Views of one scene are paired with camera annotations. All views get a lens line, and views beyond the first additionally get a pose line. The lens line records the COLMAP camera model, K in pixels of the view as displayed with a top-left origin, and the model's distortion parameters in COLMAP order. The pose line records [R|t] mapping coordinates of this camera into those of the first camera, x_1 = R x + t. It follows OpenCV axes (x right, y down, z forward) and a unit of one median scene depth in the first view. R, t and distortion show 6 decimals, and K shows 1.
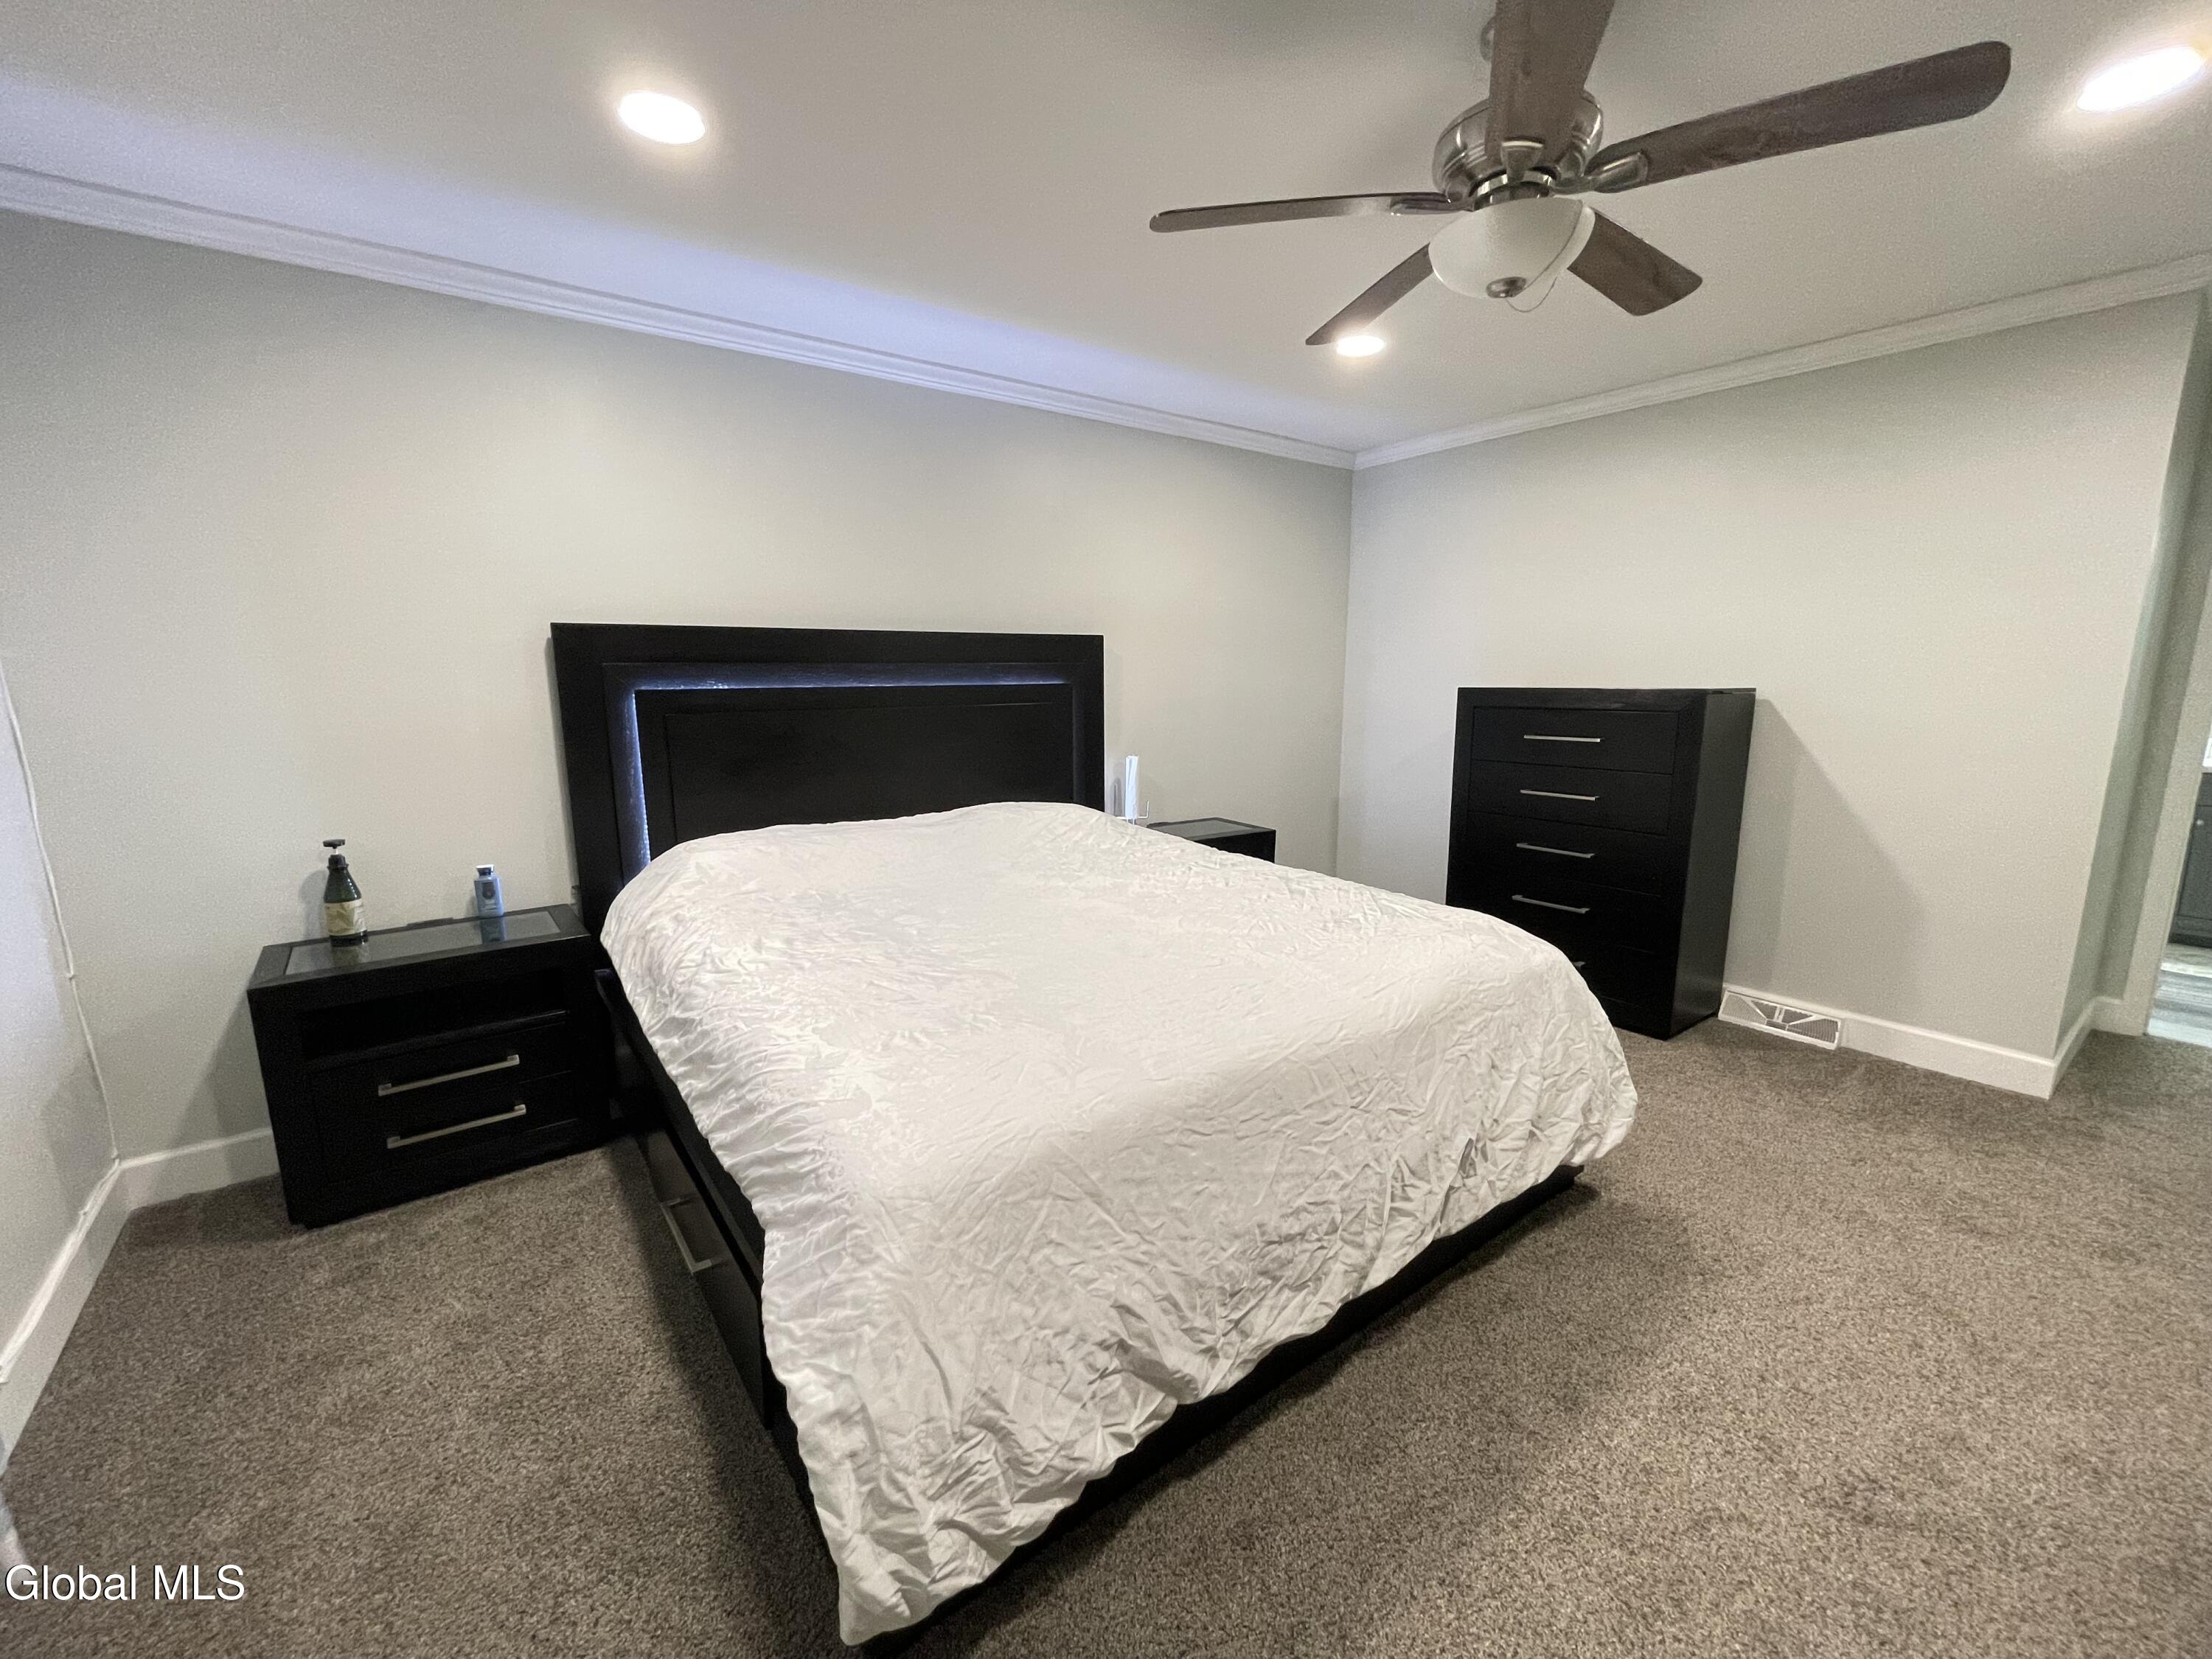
lens RADIAL K [[902.0, 0, 1104.2], [0, 902.0, 833.5], [0, 0, 1]] dist [-0.001441, -0.000151]
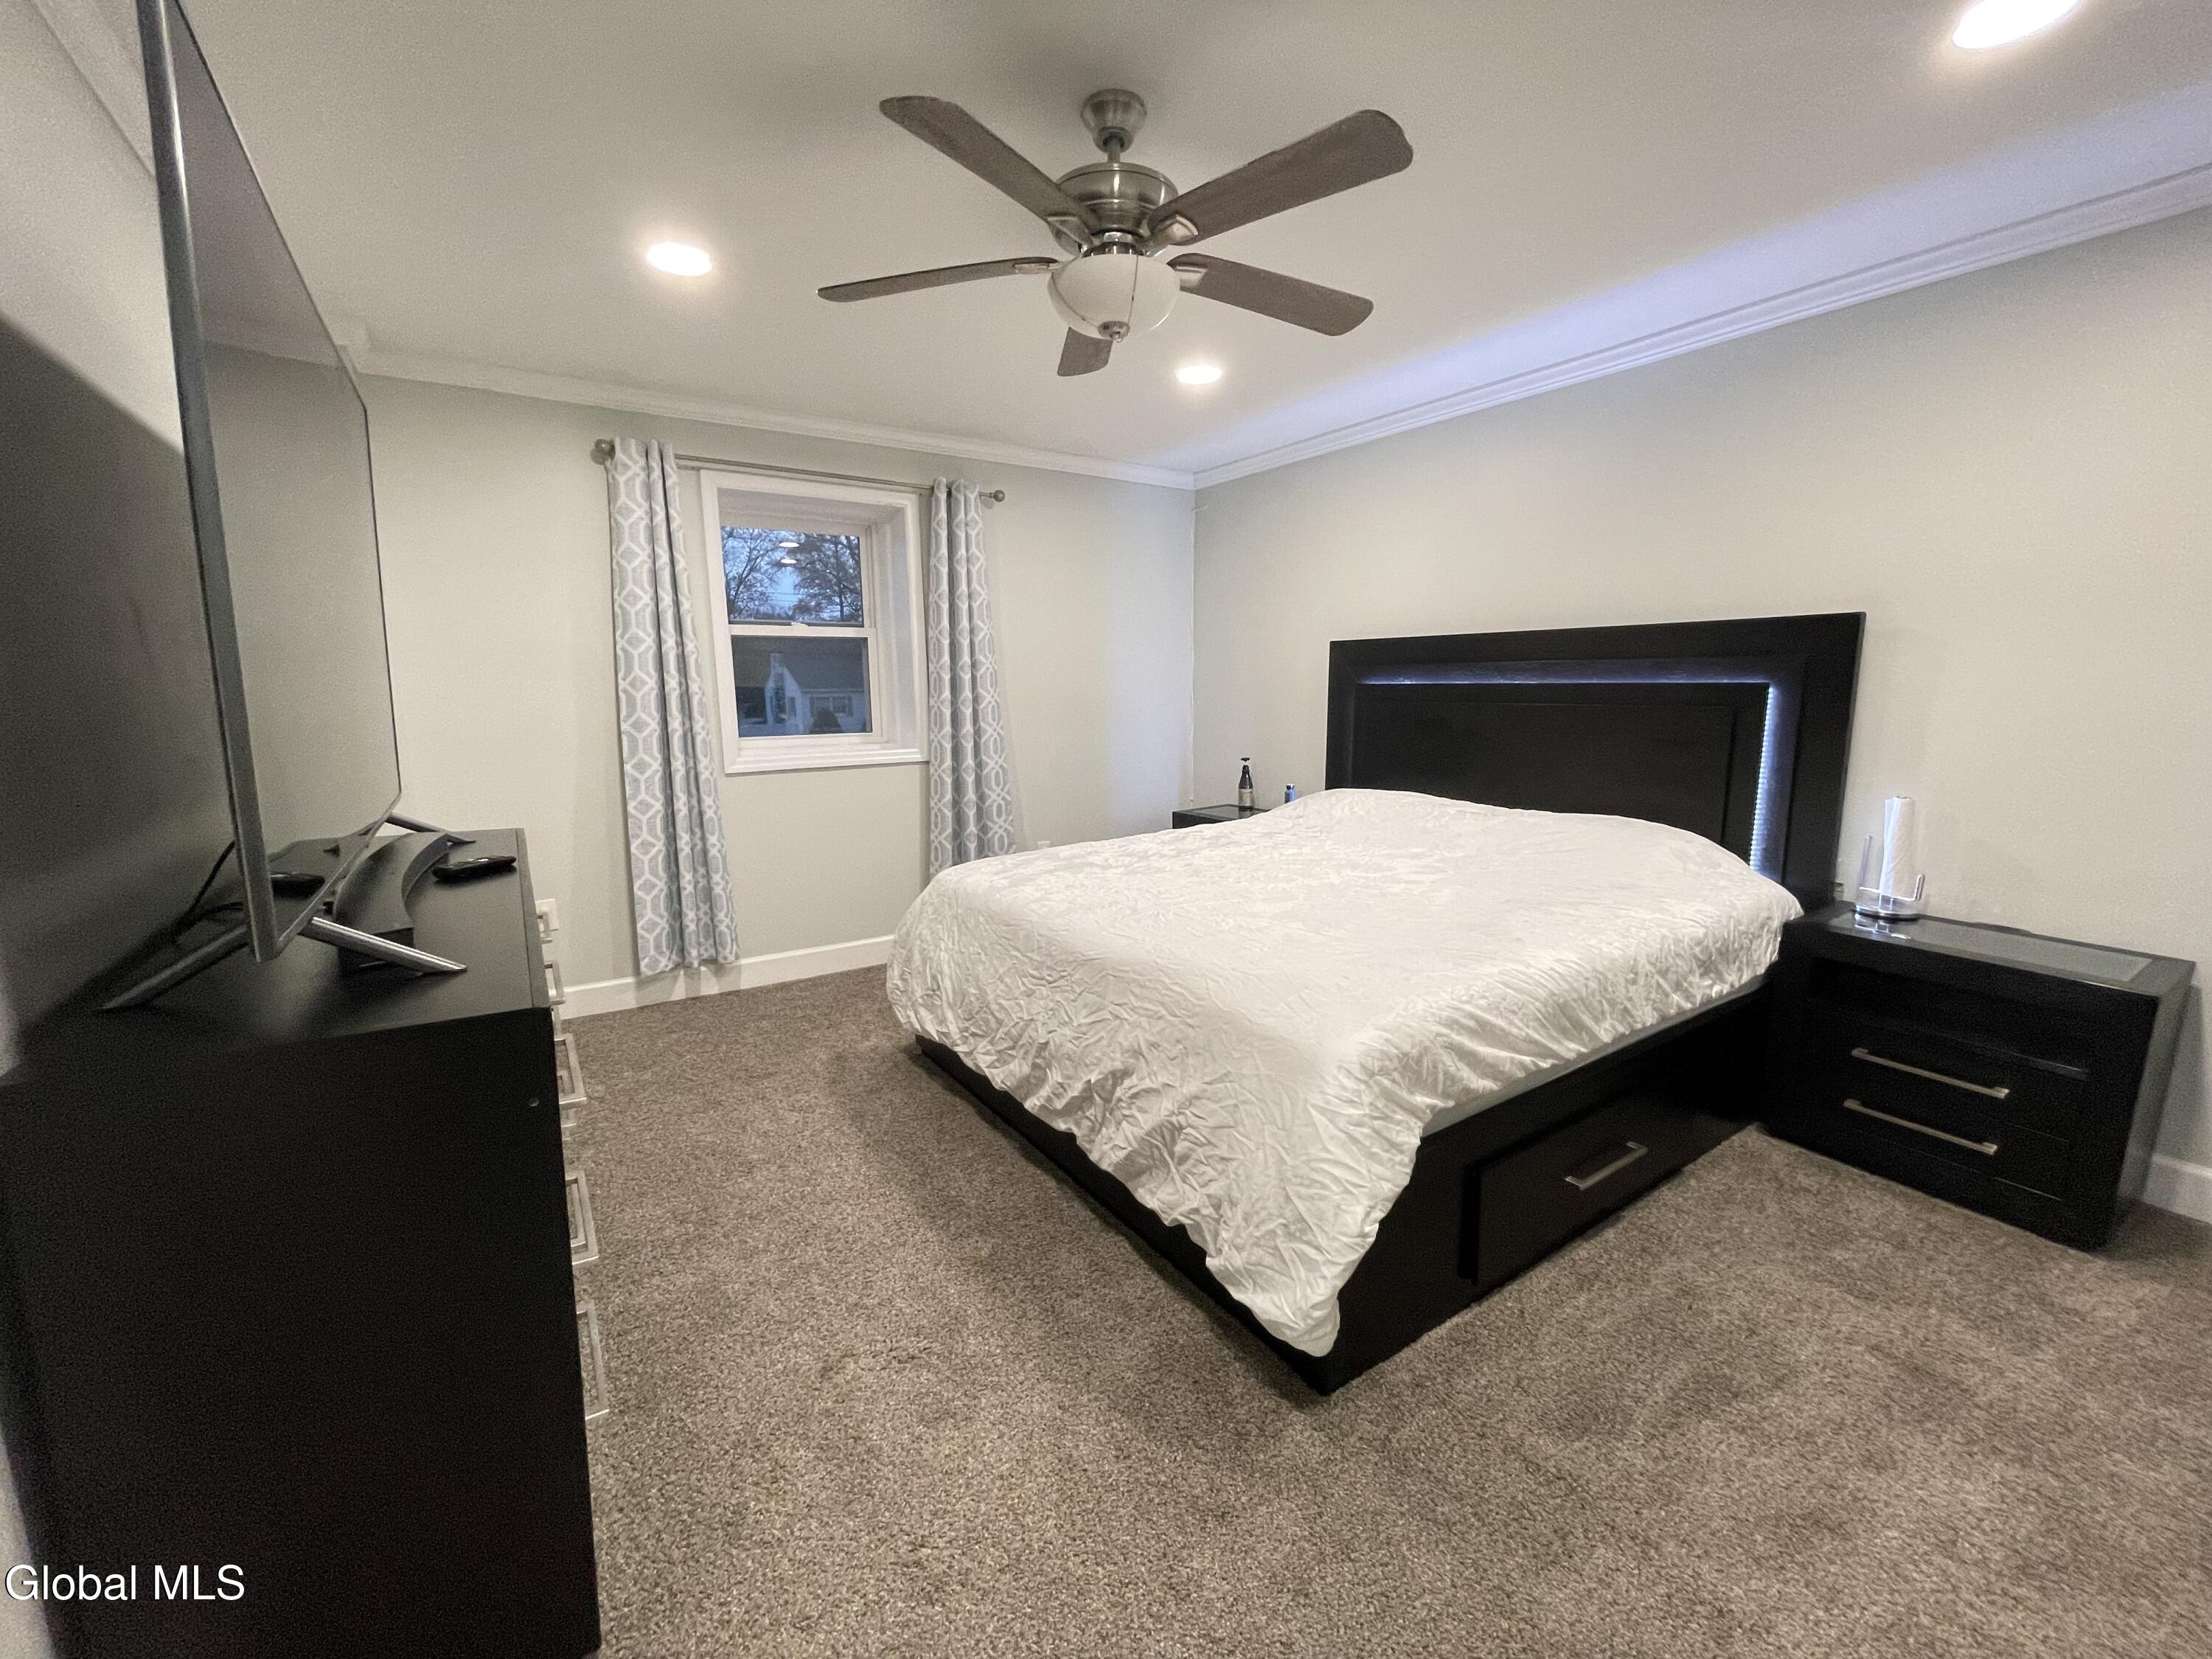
lens RADIAL K [[902.0, 0, 1104.2], [0, 902.0, 833.5], [0, 0, 1]] dist [-0.001441, -0.000151]
pose [[-0.067677, 0.184391, -0.980520, 0.805048], [-0.147304, 0.970156, 0.192609, -0.116712], [0.986773, 0.157469, -0.038496, 0.547236]]
